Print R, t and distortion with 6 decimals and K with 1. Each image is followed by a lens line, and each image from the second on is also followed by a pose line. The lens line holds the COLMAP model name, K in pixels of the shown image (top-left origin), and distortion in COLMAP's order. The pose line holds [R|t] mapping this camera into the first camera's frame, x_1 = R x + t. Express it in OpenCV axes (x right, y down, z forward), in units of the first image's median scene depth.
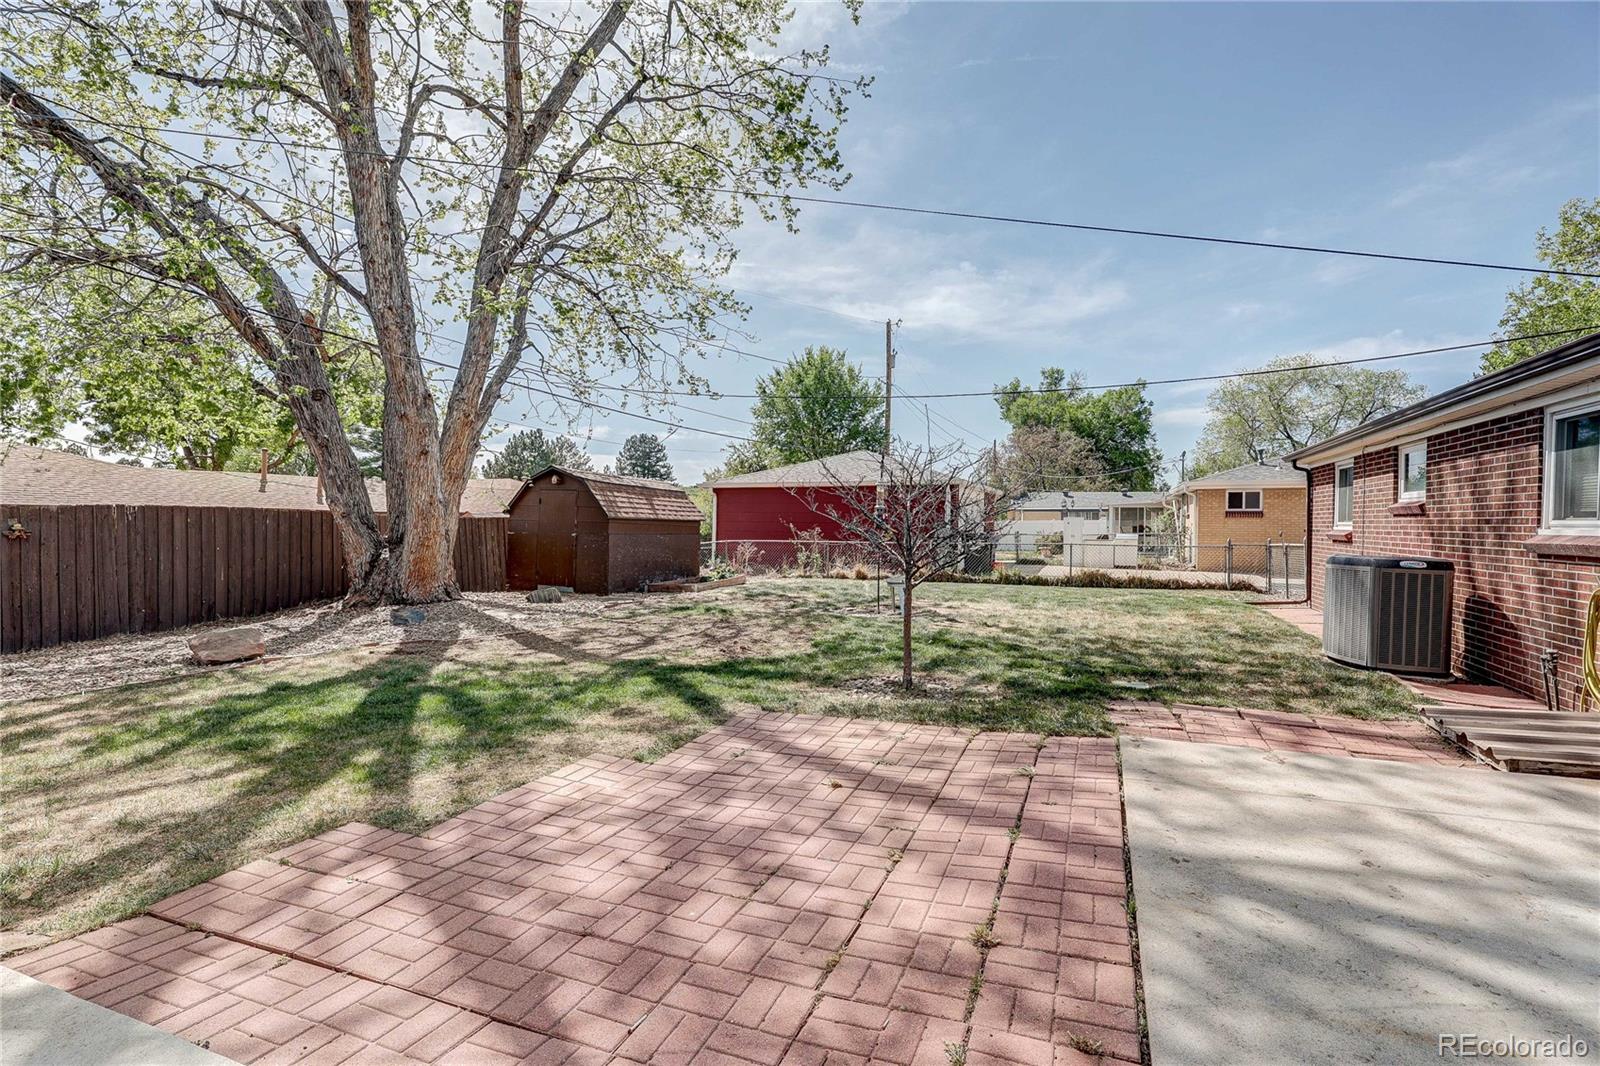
lens RADIAL K [[754.9, 0, 796.8], [0, 754.9, 534.4], [0, 0, 1]] dist [-0.001527, -0.000086]
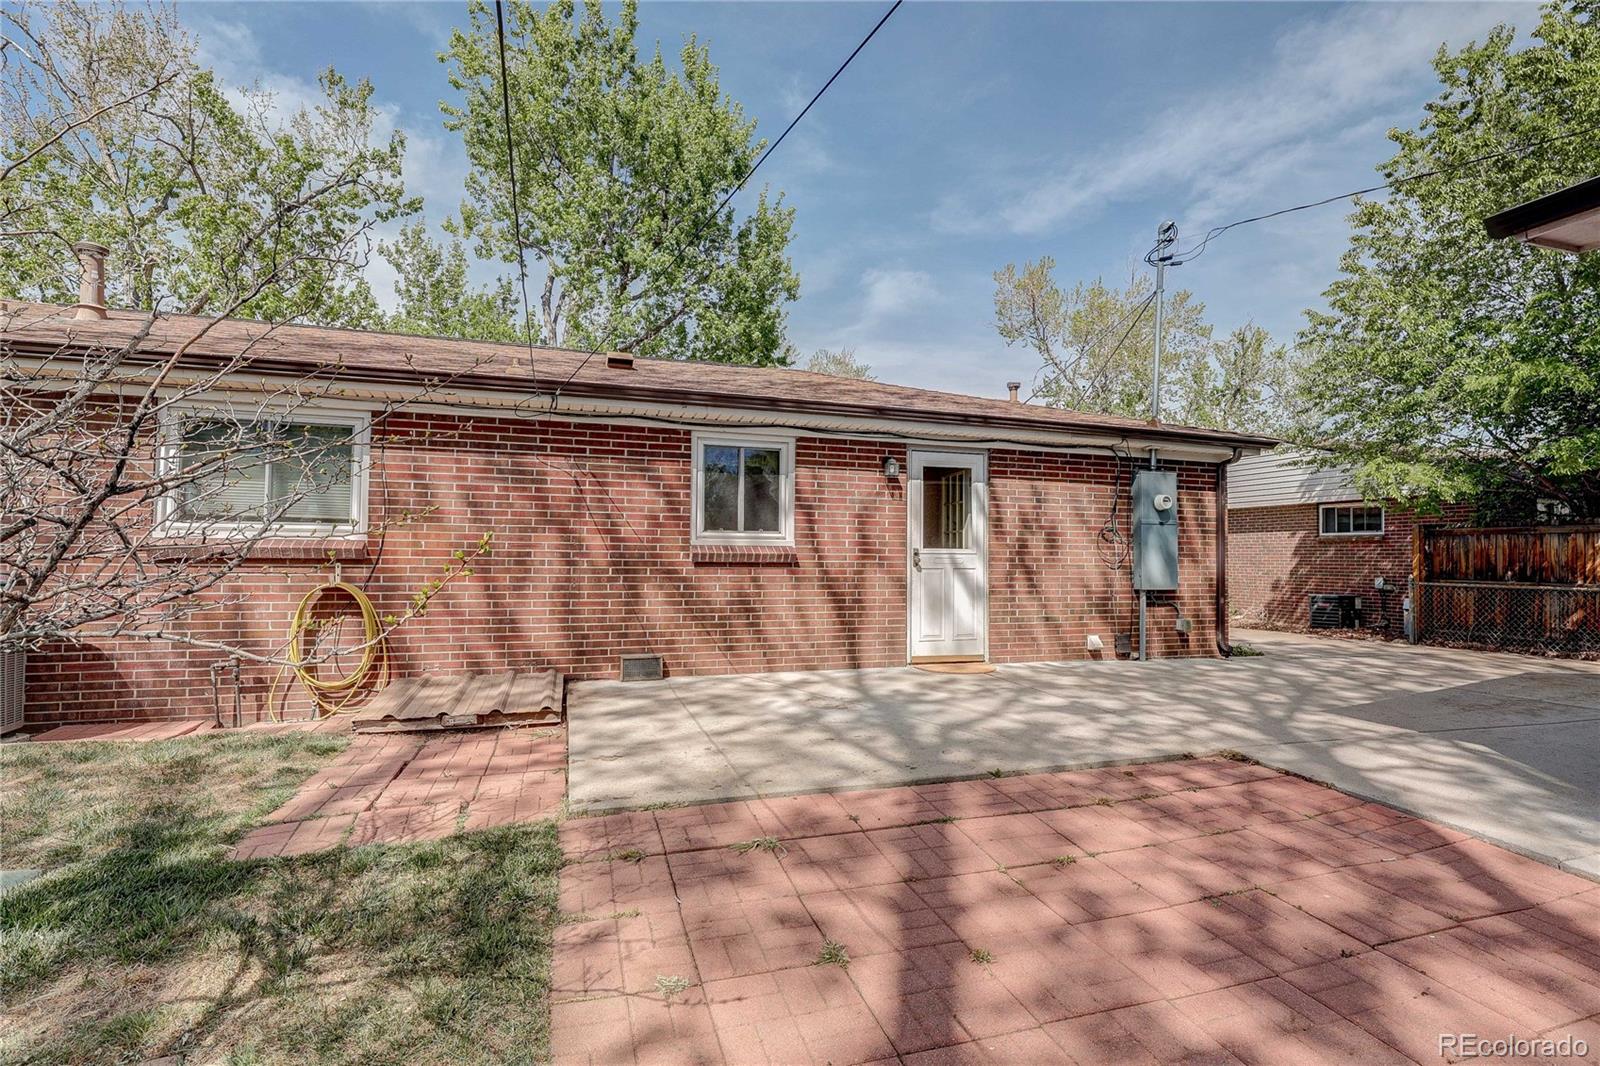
lens RADIAL K [[741.2, 0, 796.7], [0, 741.2, 527.7], [0, 0, 1]] dist [0.000945, 0.000025]
pose [[-0.644681, 0.012753, 0.764346, -0.084340], [0.000481, 0.999867, -0.016277, 0.001179], [-0.764452, -0.010126, -0.644601, 0.429423]]
